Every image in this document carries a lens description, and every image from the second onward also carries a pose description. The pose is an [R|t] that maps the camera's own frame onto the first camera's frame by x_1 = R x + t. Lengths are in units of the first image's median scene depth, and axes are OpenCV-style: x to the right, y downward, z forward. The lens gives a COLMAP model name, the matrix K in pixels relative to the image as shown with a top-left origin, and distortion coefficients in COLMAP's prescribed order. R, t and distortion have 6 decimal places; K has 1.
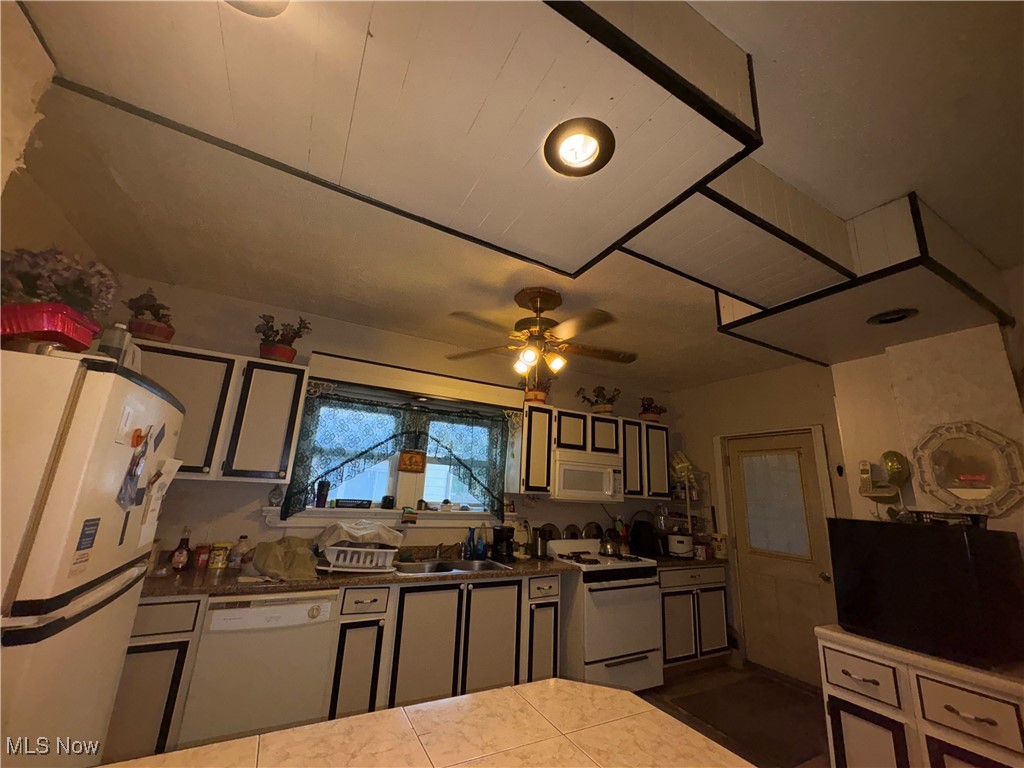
lens RADIAL K [[405.6, 0, 514.2], [0, 405.6, 388.0], [0, 0, 1]] dist [0.001778, 0.000517]
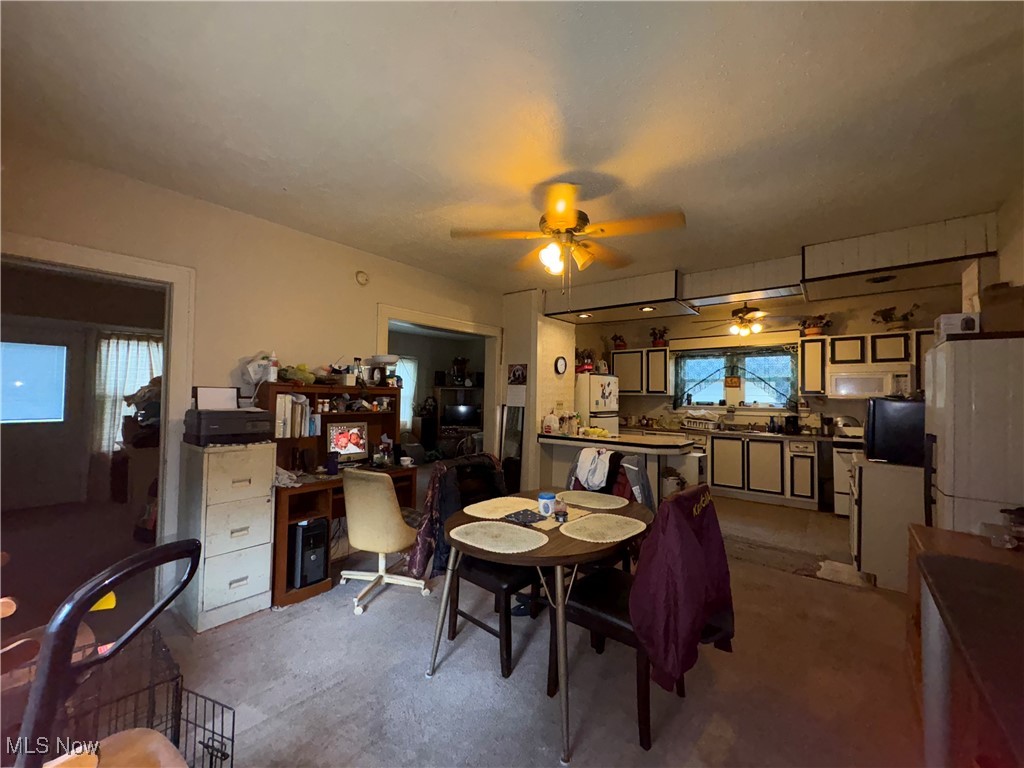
lens RADIAL K [[405.6, 0, 510.3], [0, 405.6, 387.2], [0, 0, 1]] dist [0.001778, 0.000517]
pose [[0.371200, -0.062959, -0.926416, 1.112787], [0.234606, 0.971688, 0.027967, -0.089198], [0.898427, -0.227725, 0.375461, -0.643553]]
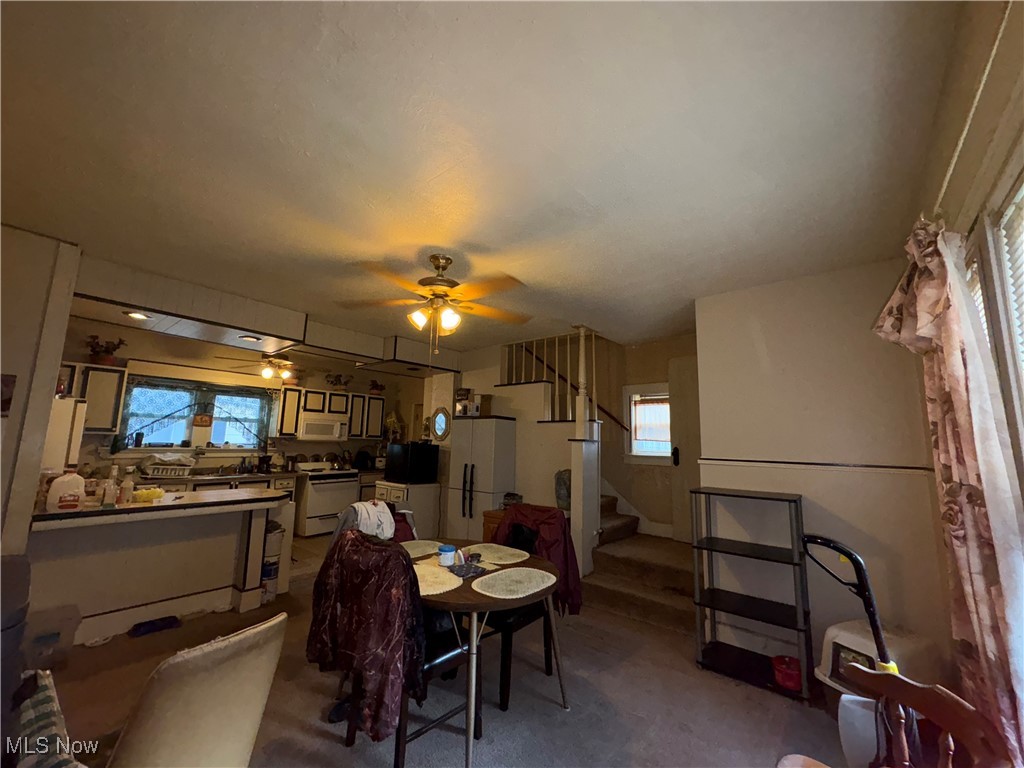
lens RADIAL K [[405.6, 0, 514.1], [0, 405.6, 385.5], [0, 0, 1]] dist [0.001778, 0.000517]
pose [[0.928445, 0.025212, 0.370613, 0.327644], [-0.071229, 0.991264, 0.111007, -0.245799], [-0.364576, -0.129463, 0.922130, -1.031774]]
